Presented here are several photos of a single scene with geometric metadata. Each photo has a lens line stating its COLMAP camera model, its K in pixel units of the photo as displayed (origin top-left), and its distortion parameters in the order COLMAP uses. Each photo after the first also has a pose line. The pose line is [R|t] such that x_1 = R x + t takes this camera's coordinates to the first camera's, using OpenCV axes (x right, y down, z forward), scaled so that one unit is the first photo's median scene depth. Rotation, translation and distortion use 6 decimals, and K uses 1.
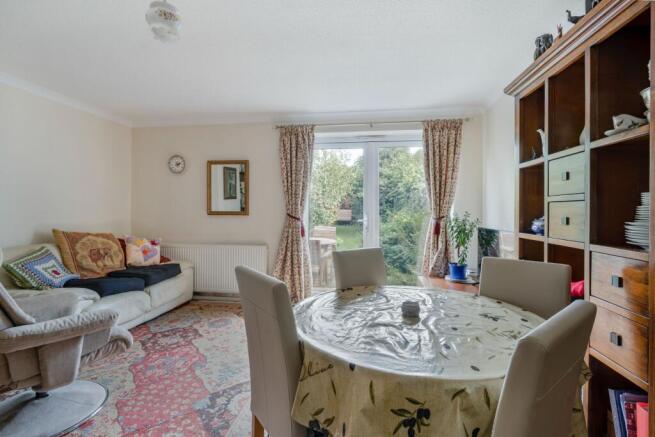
lens RADIAL K [[321.5, 0, 327.7], [0, 321.5, 208.8], [0, 0, 1]] dist [0.000108, -0.000003]
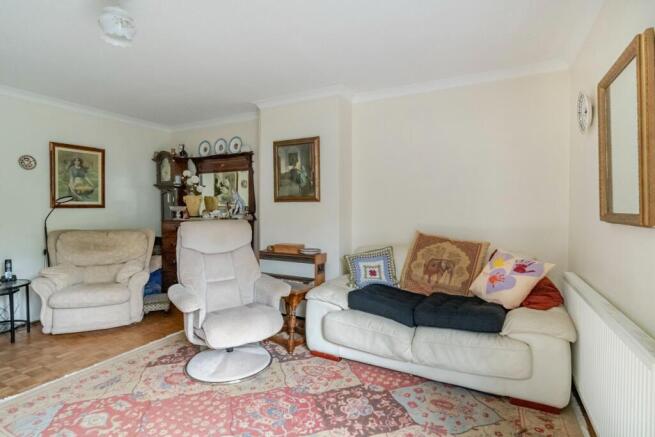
lens RADIAL K [[332.0, 0, 327.5], [0, 332.0, 218.5], [0, 0, 1]] dist [-0.001120, -0.000089]
pose [[-0.332017, 0.019125, -0.943080, 0.160549], [-0.000864, 0.999788, 0.020579, 0.008699], [0.943273, 0.007647, -0.331930, 1.164274]]
